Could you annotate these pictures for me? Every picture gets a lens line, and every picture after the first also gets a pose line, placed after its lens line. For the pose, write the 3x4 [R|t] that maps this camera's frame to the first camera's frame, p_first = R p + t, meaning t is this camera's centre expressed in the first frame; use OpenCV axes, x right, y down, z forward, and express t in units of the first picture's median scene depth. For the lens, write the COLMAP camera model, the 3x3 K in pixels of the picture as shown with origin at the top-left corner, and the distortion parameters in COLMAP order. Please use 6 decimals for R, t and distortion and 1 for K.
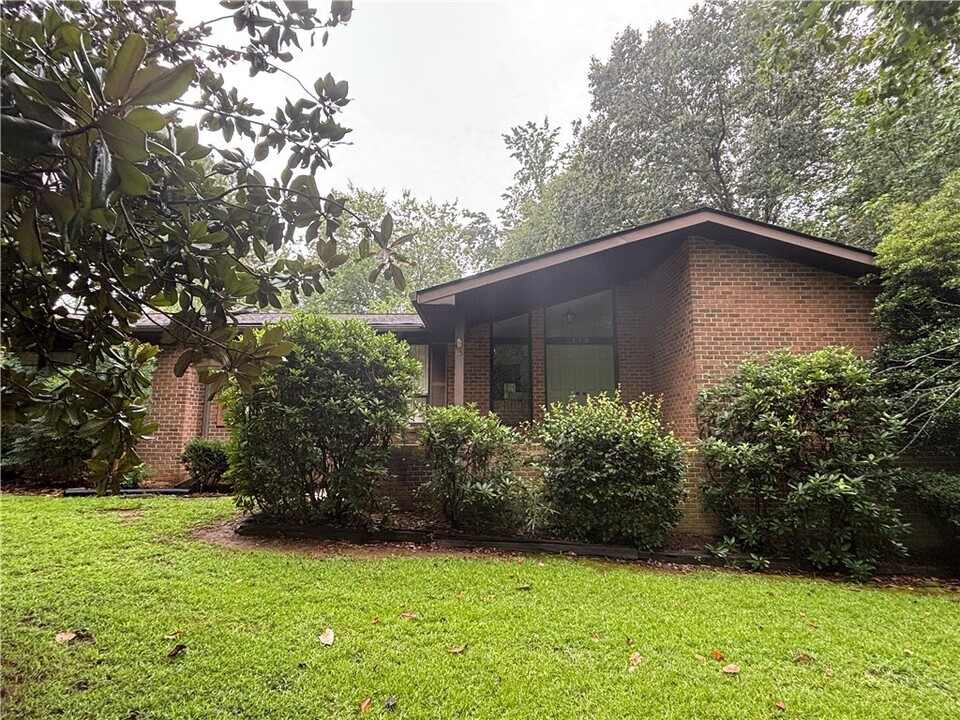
lens RADIAL K [[479.1, 0, 481.3], [0, 479.1, 355.9], [0, 0, 1]] dist [-0.008609, -0.001529]
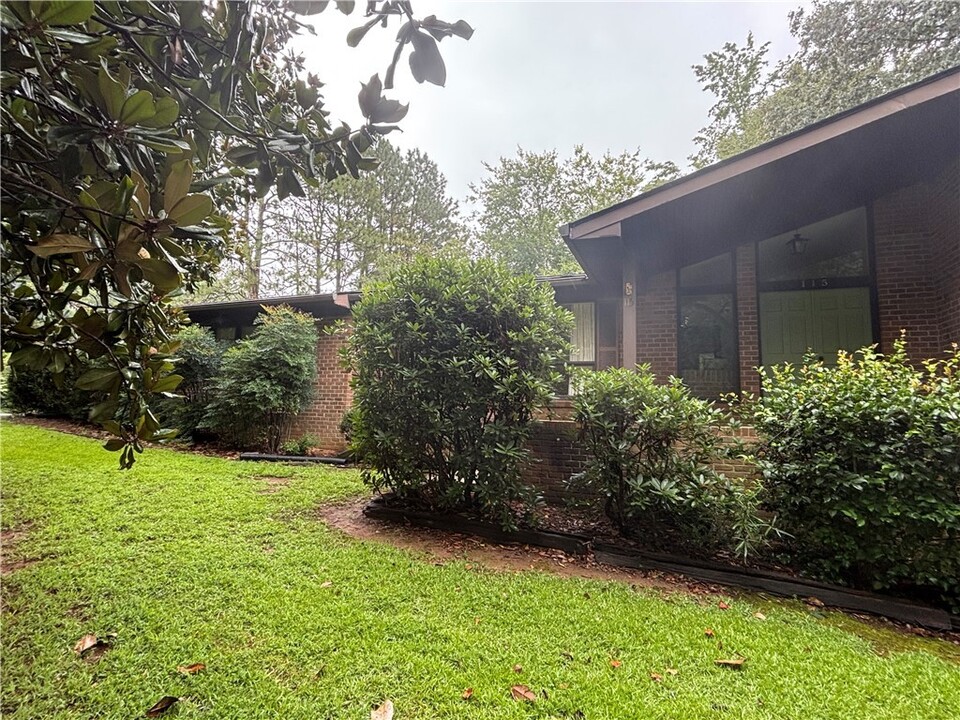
lens RADIAL K [[479.1, 0, 481.3], [0, 479.1, 355.9], [0, 0, 1]] dist [-0.008609, -0.001529]
pose [[0.927123, -0.018022, -0.374324, 0.022077], [0.034545, 0.998700, 0.037479, 0.052317], [0.373162, -0.047679, 0.926540, 0.266678]]
